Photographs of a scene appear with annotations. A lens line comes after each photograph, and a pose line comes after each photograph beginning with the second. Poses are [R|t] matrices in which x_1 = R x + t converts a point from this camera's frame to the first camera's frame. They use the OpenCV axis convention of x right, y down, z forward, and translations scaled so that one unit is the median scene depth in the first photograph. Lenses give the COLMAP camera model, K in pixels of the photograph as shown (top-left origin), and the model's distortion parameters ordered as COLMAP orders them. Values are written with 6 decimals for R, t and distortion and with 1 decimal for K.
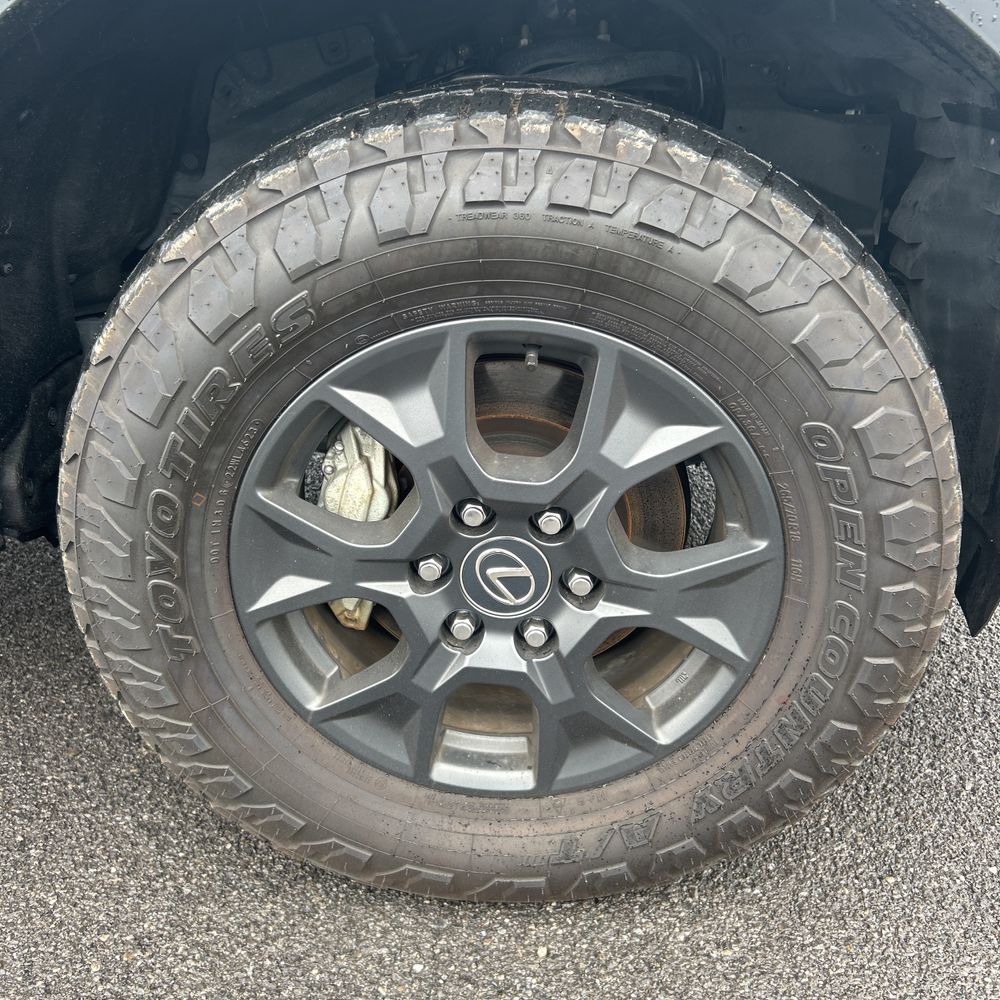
lens RADIAL K [[980.7, 0, 517.1], [0, 980.7, 493.5], [0, 0, 1]] dist [0.104903, -0.269378]
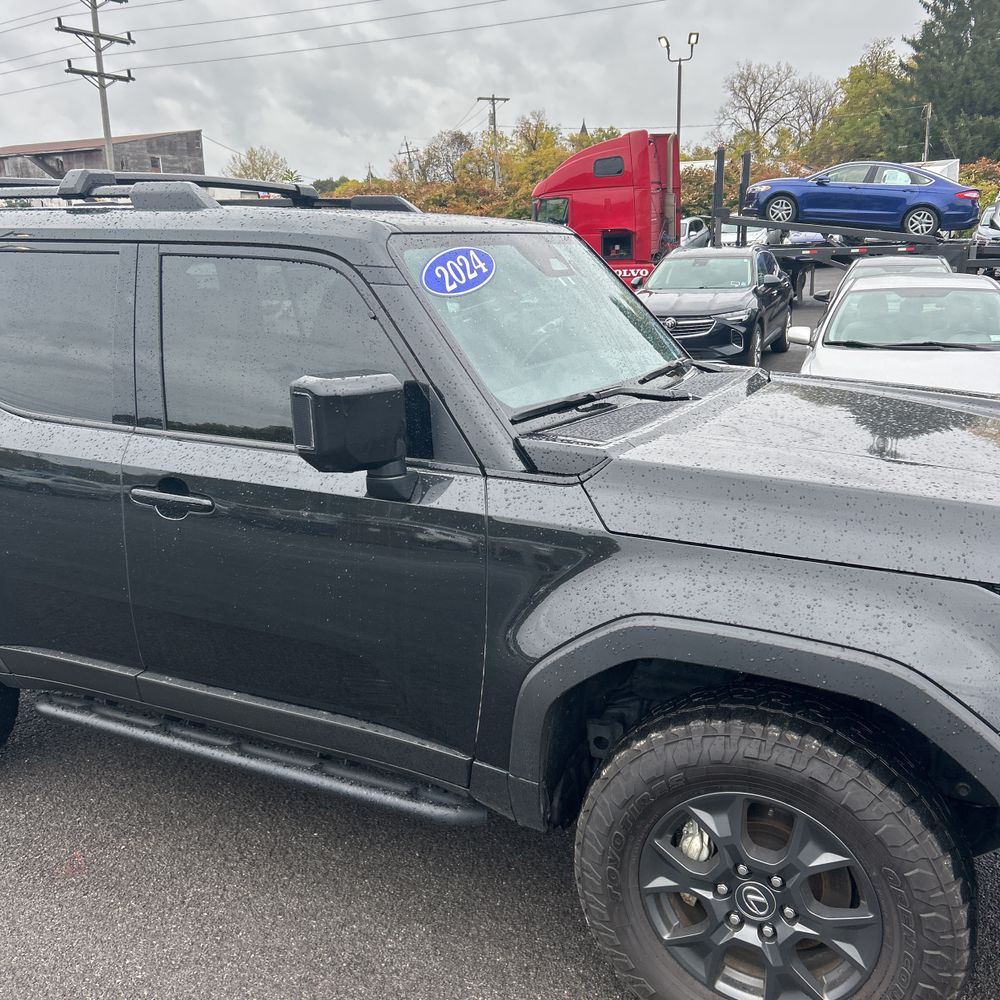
lens RADIAL K [[1003.3, 0, 518.9], [0, 1003.3, 500.8], [0, 0, 1]] dist [0.015118, 0.007981]
pose [[0.909778, 0.085578, -0.406177, 0.363460], [-0.163378, 0.973360, -0.160866, -0.355677], [0.381590, 0.212713, 0.899523, -1.515722]]
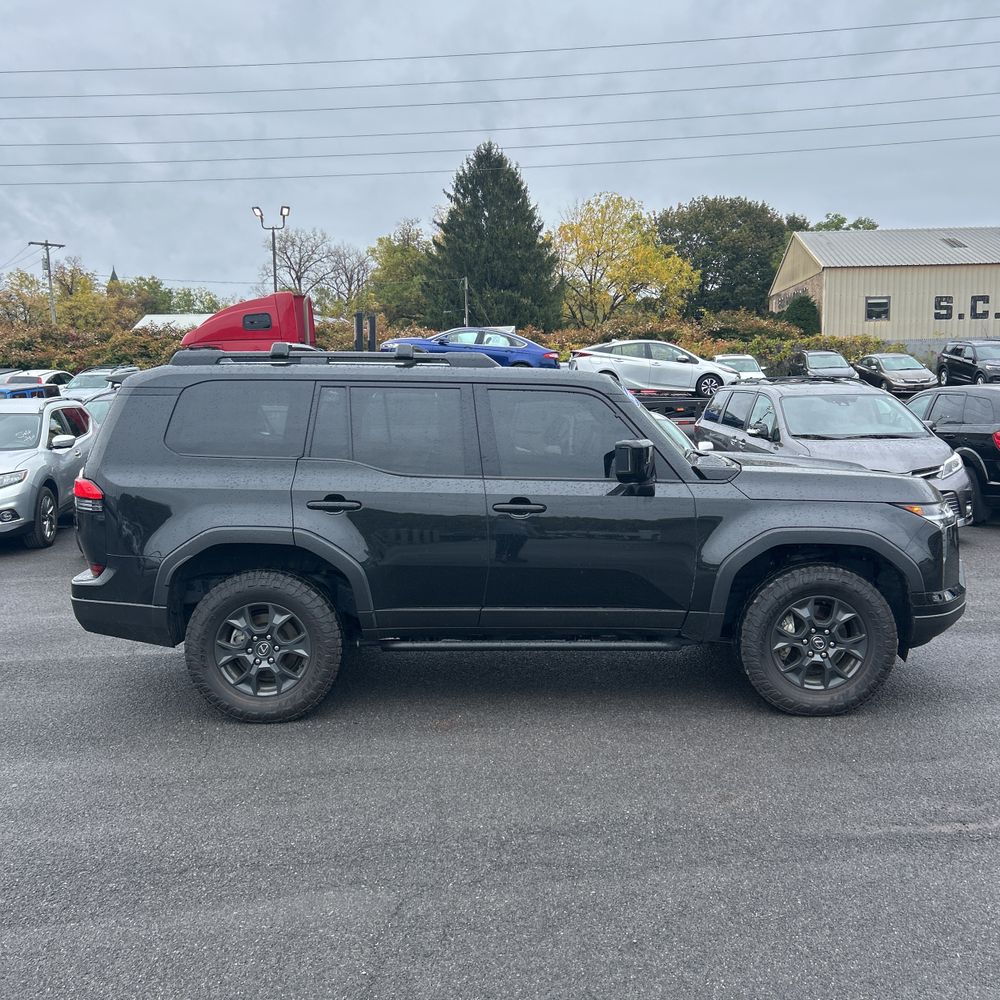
lens RADIAL K [[1025.8, 0, 498.2], [0, 1025.8, 510.3], [0, 0, 1]] dist [0.072715, -0.107198]
pose [[0.999802, -0.013479, 0.014669, -1.961599], [0.017511, 0.945697, -0.324577, 1.281274], [-0.009498, 0.324769, 0.945746, -4.910991]]
